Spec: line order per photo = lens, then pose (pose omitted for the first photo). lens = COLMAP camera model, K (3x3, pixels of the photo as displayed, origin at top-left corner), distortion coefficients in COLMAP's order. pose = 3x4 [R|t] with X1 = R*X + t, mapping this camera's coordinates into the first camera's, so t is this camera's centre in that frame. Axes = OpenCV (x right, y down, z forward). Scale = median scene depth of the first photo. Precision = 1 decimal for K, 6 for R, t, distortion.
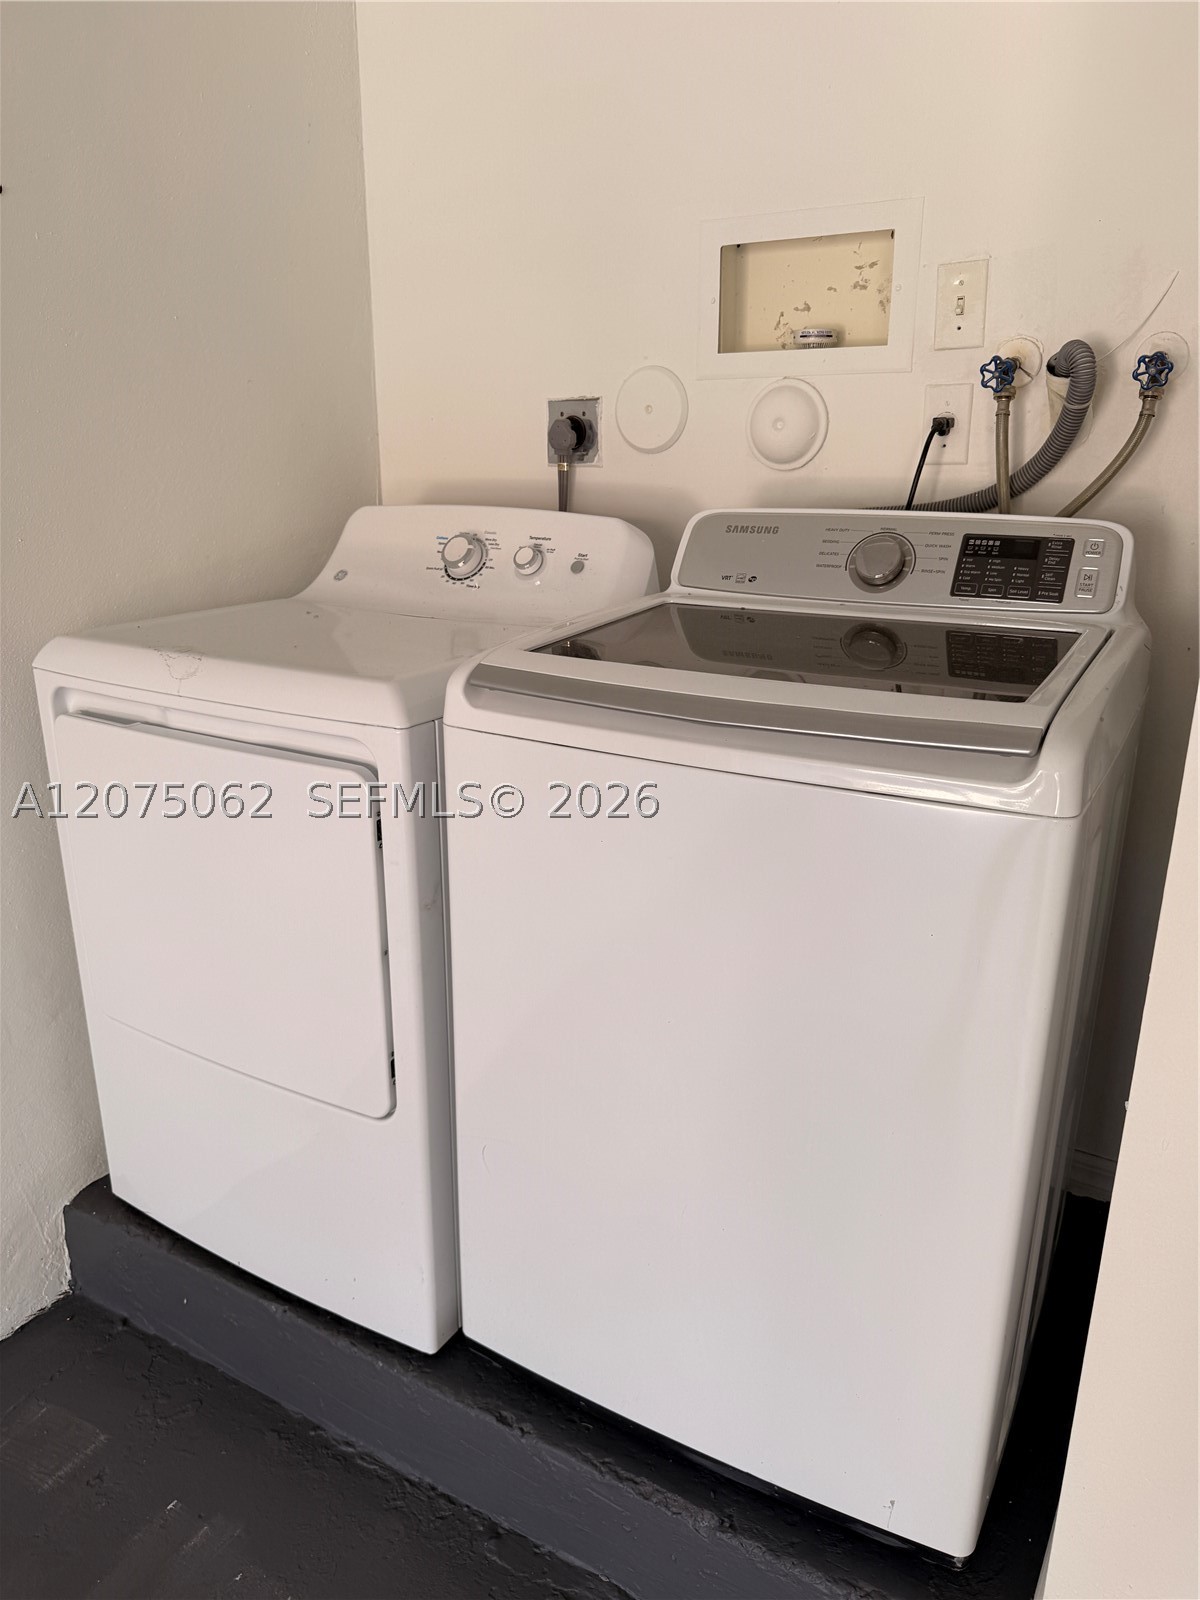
lens RADIAL K [[1134.5, 0, 601.6], [0, 1134.5, 800.5], [0, 0, 1]] dist [-0.003187, -0.000656]
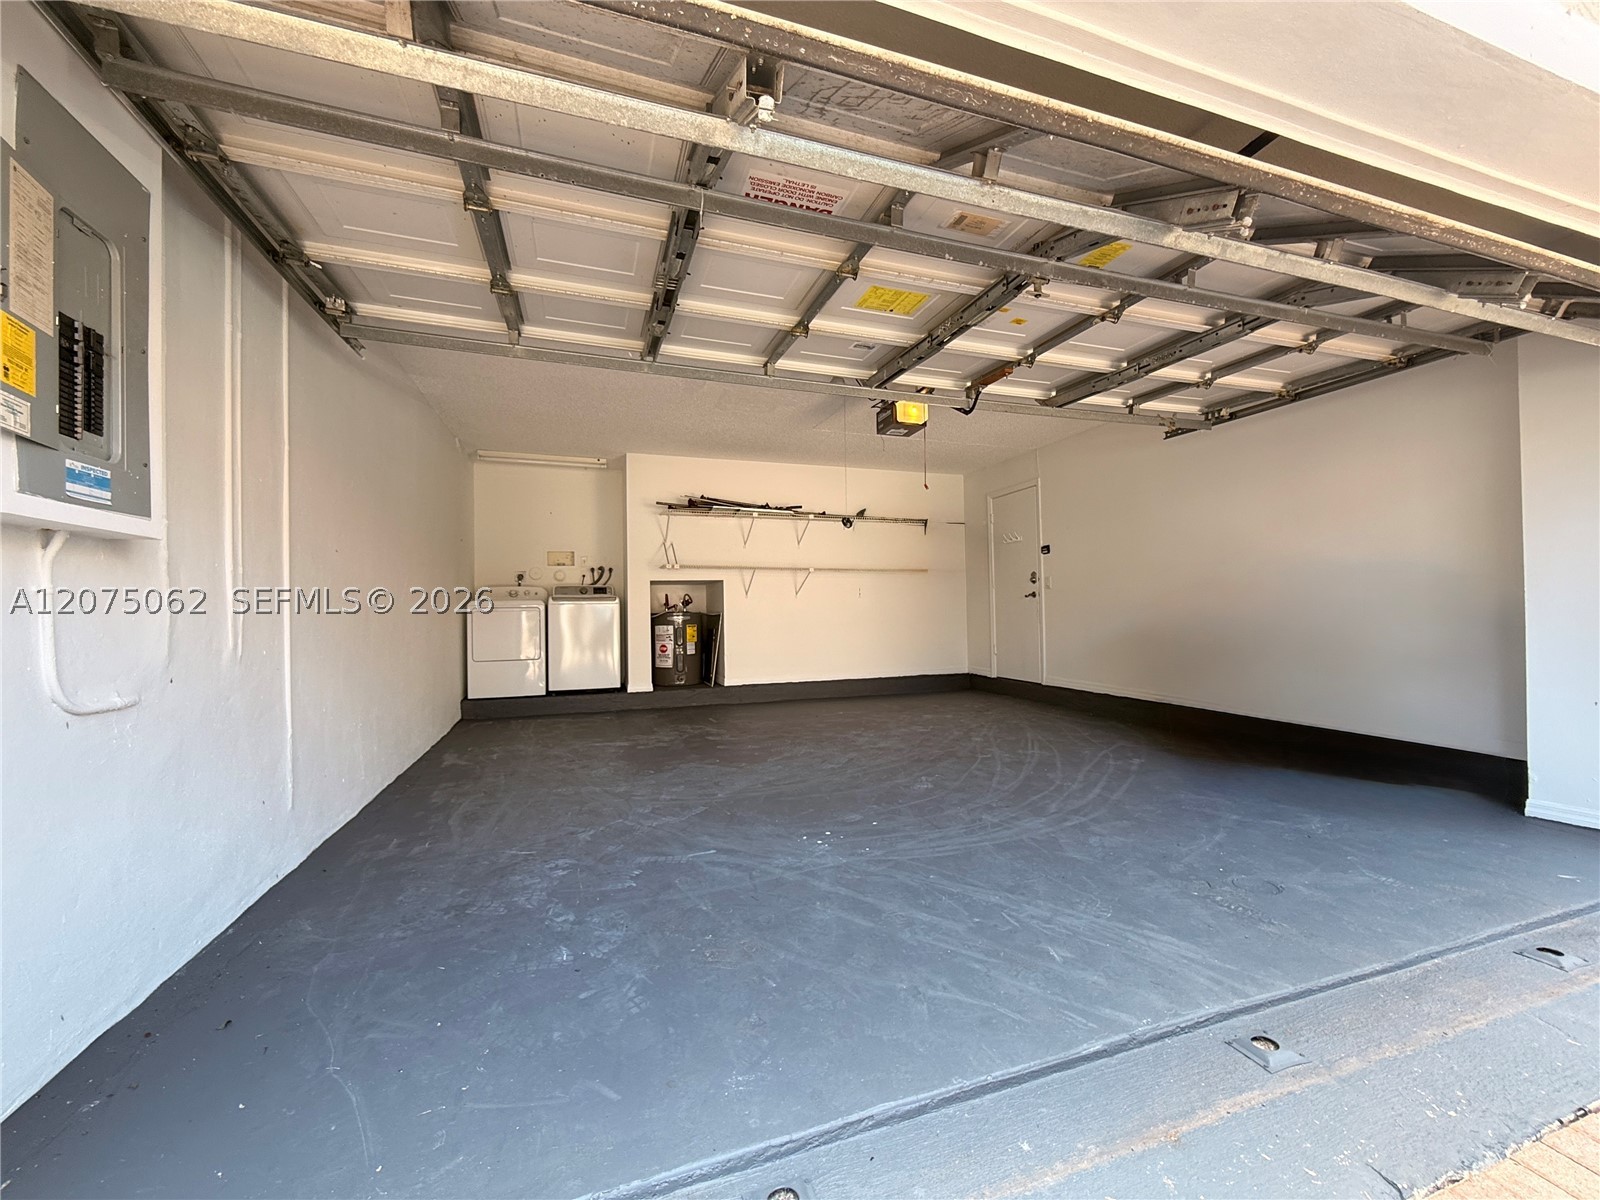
lens RADIAL K [[634.3, 0, 801.9], [0, 634.3, 597.2], [0, 0, 1]] dist [-0.000645, 0.000215]
pose [[0.657618, -0.001200, 0.753350, -2.118137], [0.246286, 0.945393, -0.213483, 1.171304], [-0.711956, 0.325930, 0.622003, -2.885286]]
